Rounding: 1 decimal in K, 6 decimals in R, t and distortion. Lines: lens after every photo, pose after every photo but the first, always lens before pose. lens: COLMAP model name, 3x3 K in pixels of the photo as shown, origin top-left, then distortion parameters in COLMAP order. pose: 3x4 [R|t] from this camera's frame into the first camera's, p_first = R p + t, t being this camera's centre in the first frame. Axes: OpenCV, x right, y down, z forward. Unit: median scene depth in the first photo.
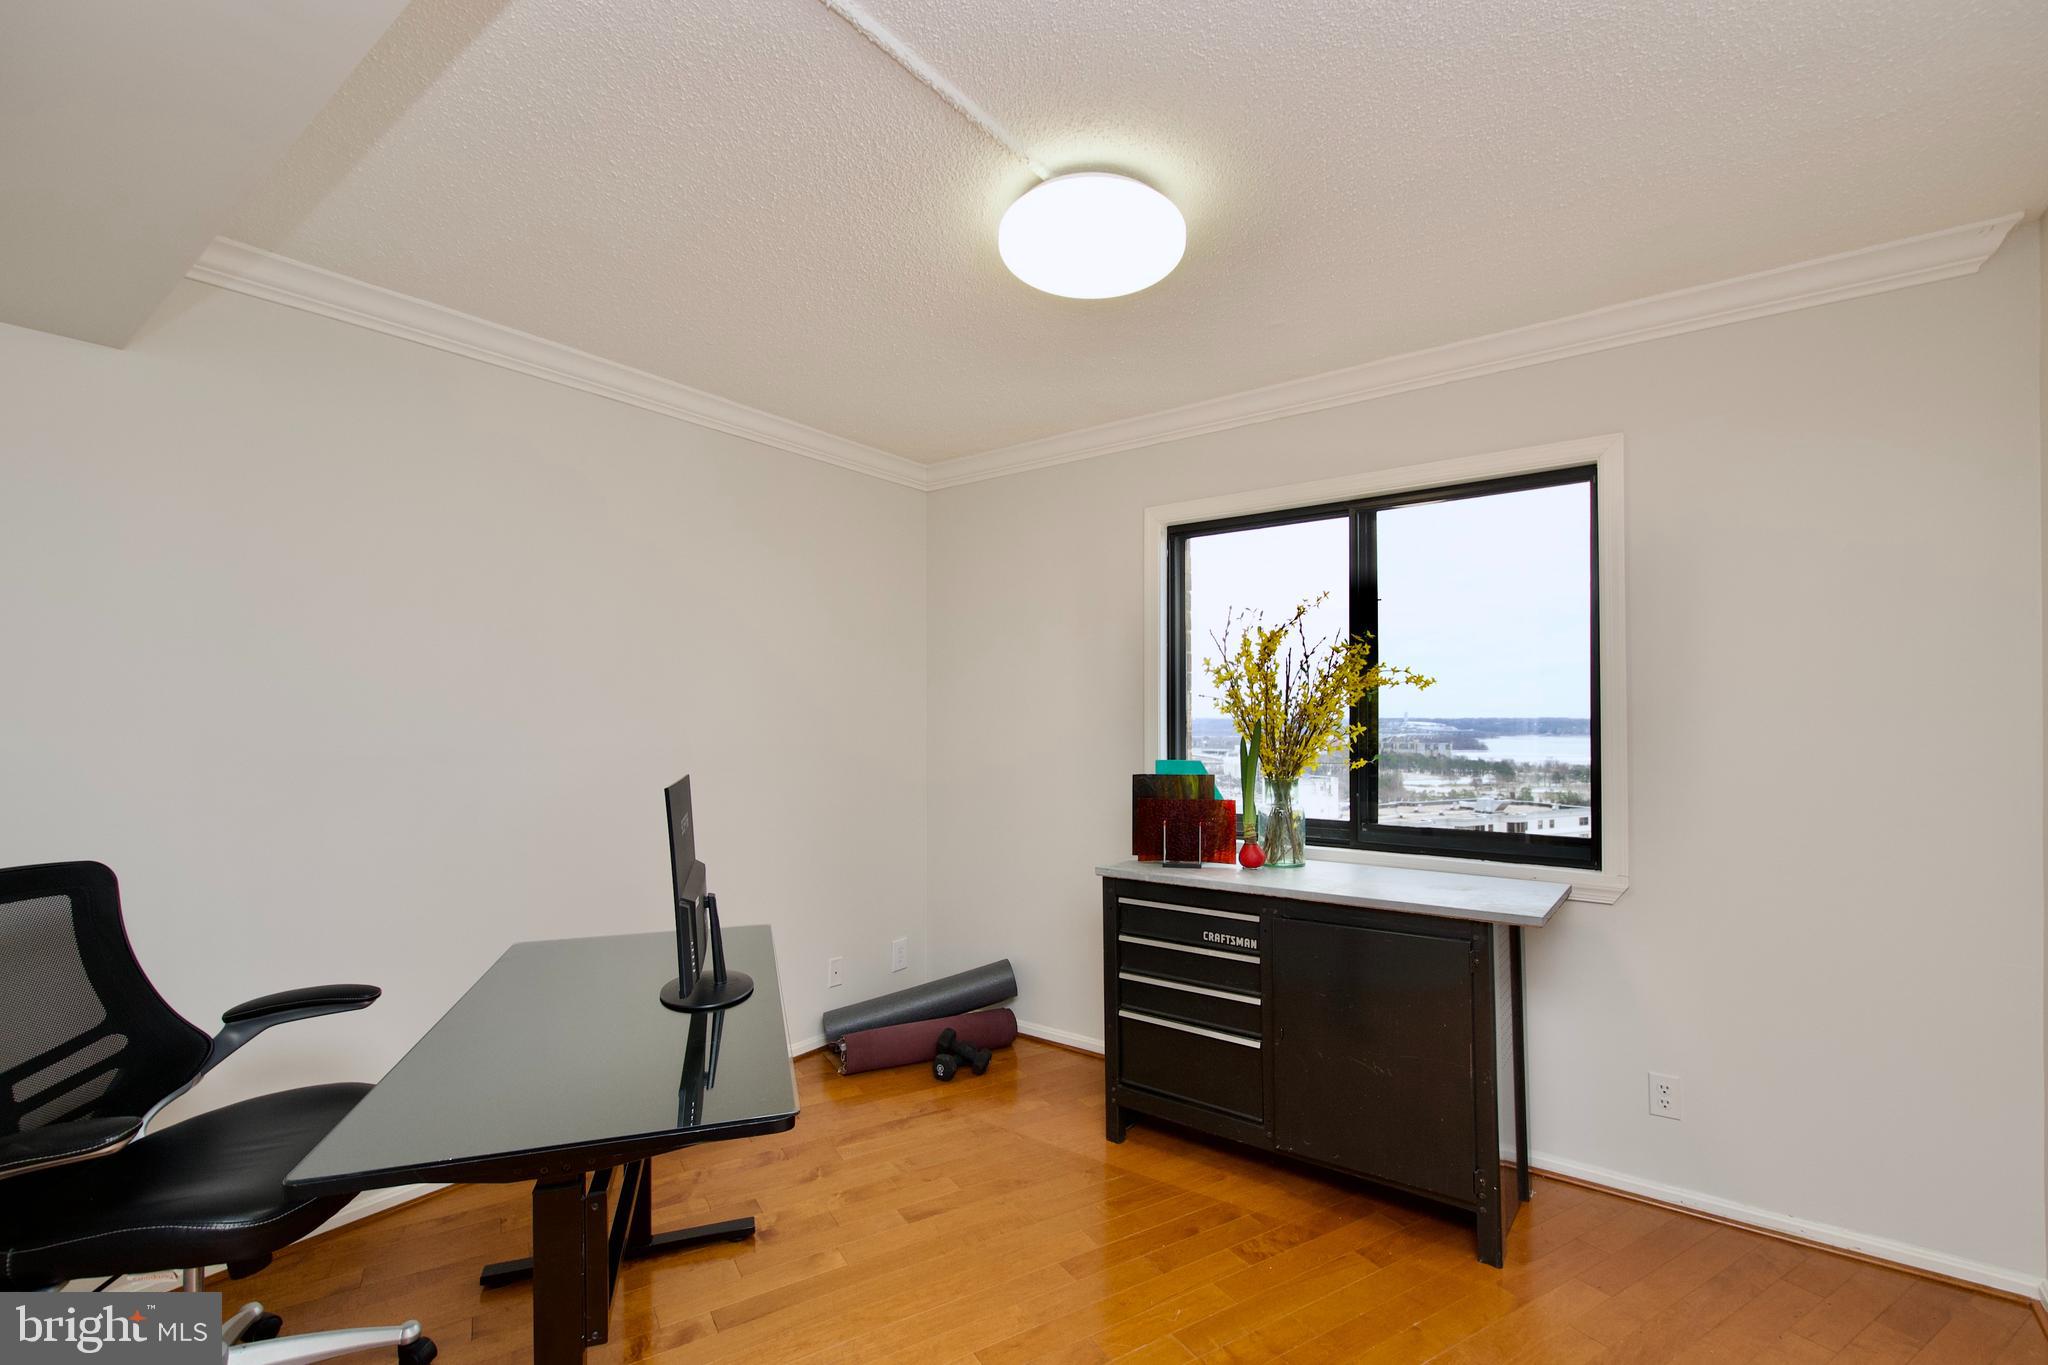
lens RADIAL K [[890.9, 0, 1031.9], [0, 890.9, 719.6], [0, 0, 1]] dist [0.024626, -0.000026]
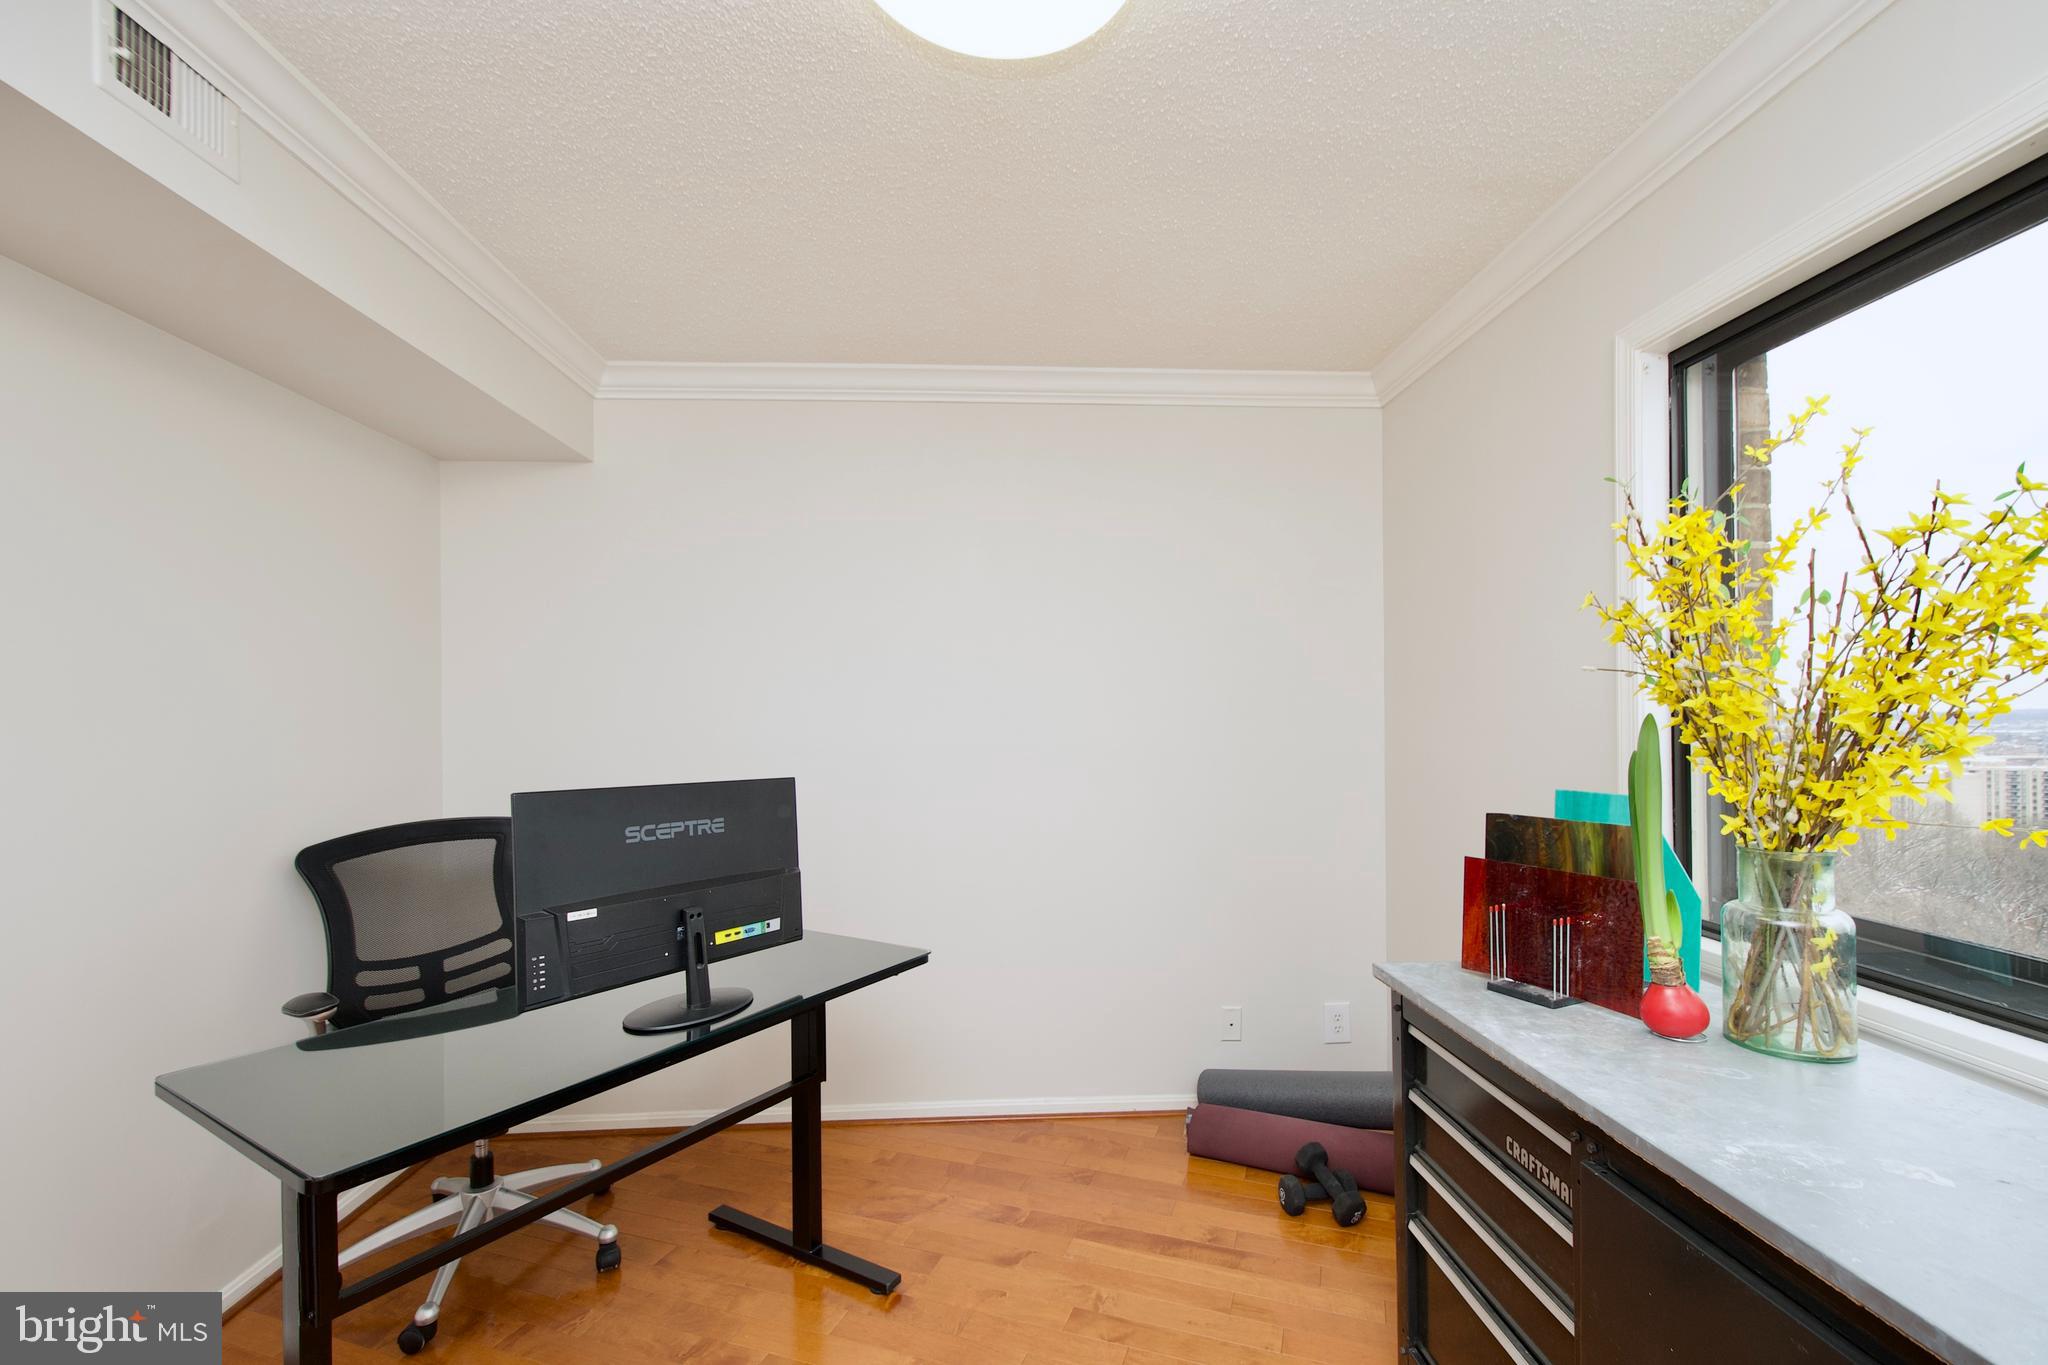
lens RADIAL K [[890.9, 0, 1031.9], [0, 890.9, 719.6], [0, 0, 1]] dist [0.024626, -0.000026]
pose [[0.650179, -0.000084, -0.759781, 0.359234], [0.005340, 0.999976, 0.004459, -0.002678], [0.759762, -0.006957, 0.650163, 0.409017]]
